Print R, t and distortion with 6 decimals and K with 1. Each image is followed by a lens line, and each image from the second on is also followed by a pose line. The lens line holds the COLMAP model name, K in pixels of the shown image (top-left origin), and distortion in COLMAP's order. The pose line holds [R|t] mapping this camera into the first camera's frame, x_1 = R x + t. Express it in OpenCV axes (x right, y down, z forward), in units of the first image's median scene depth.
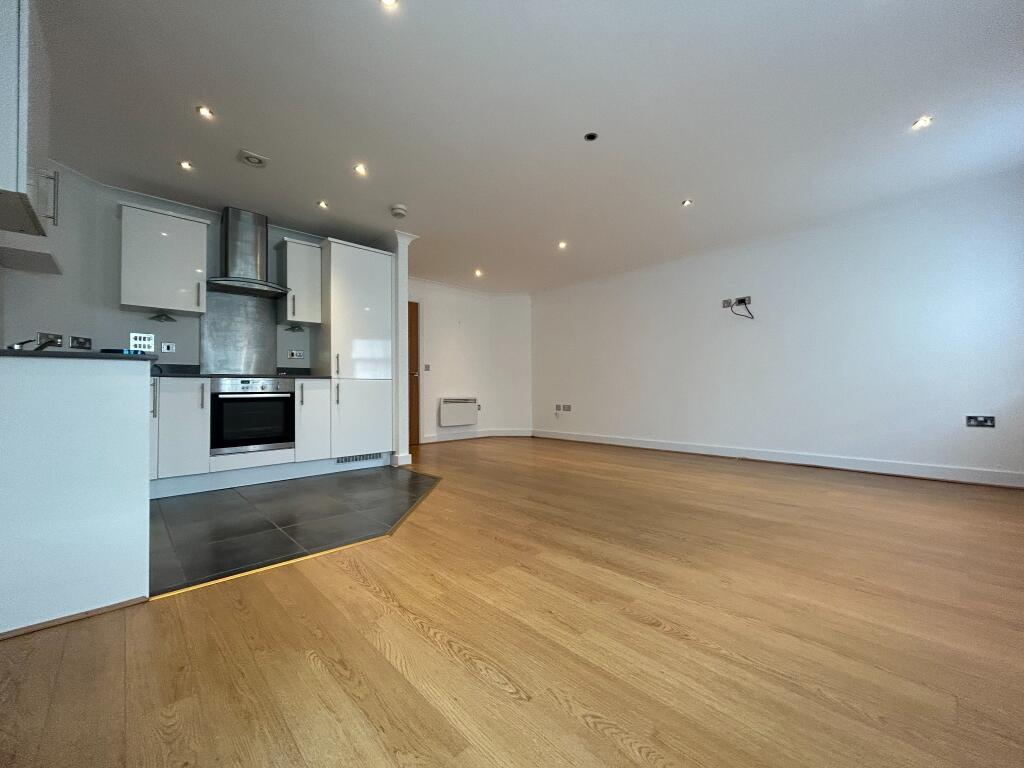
lens RADIAL K [[409.7, 0, 510.1], [0, 409.7, 382.6], [0, 0, 1]] dist [0.001222, 0.000194]
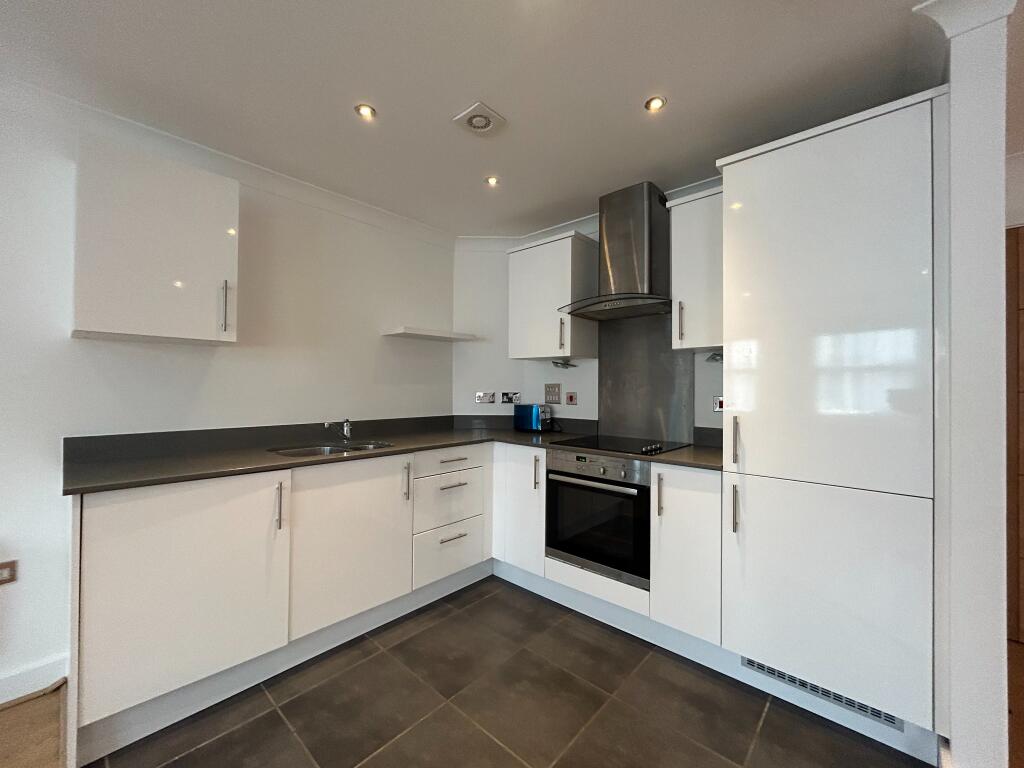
lens RADIAL K [[409.7, 0, 510.1], [0, 409.7, 382.6], [0, 0, 1]] dist [0.001222, 0.000194]
pose [[0.077686, -0.000154, -0.996978, -0.005732], [0.006381, 0.999980, 0.000343, -0.113719], [0.996957, -0.006388, 0.077685, 0.772128]]
